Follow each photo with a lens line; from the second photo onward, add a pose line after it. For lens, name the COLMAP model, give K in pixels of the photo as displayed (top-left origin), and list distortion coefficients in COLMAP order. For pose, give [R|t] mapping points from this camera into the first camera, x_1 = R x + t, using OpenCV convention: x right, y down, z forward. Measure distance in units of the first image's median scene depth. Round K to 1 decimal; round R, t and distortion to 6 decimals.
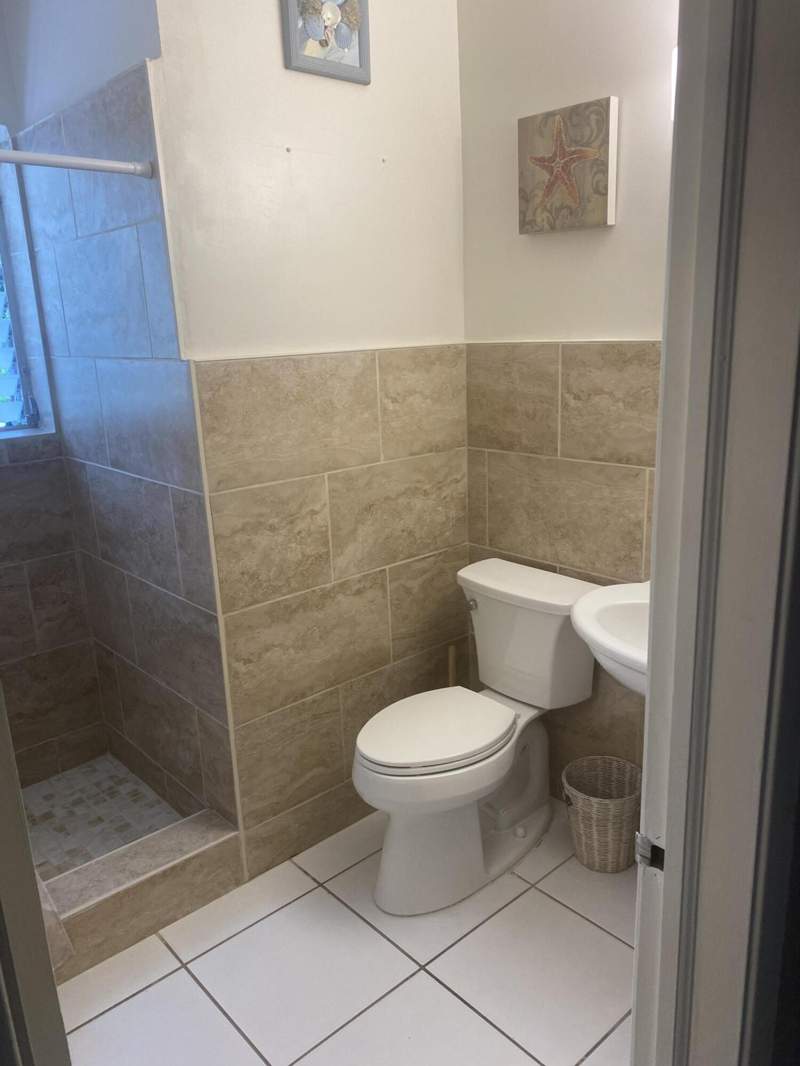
lens RADIAL K [[800.6, 0, 400.0], [0, 800.6, 533.0], [0, 0, 1]] dist [0.109953, -0.153884]
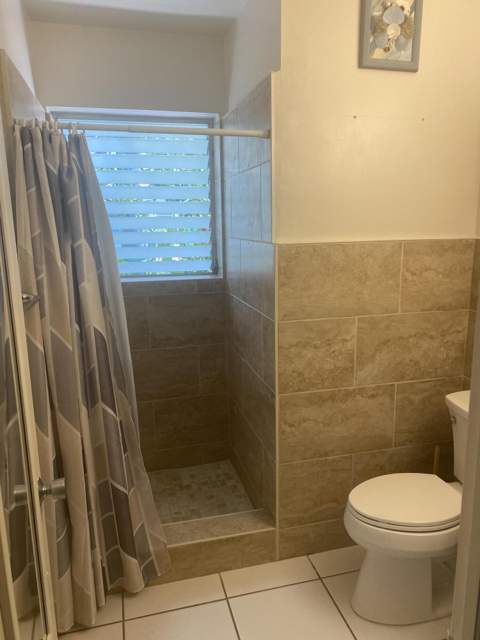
lens RADIAL K [[480.7, 0, 240.0], [0, 480.7, 320.0], [0, 0, 1]] dist [0.109953, -0.153884]
pose [[0.895711, 0.116195, -0.429186, 0.107983], [-0.136239, 0.990544, -0.016158, -0.021775], [0.423250, 0.072945, 0.903072, 0.050595]]
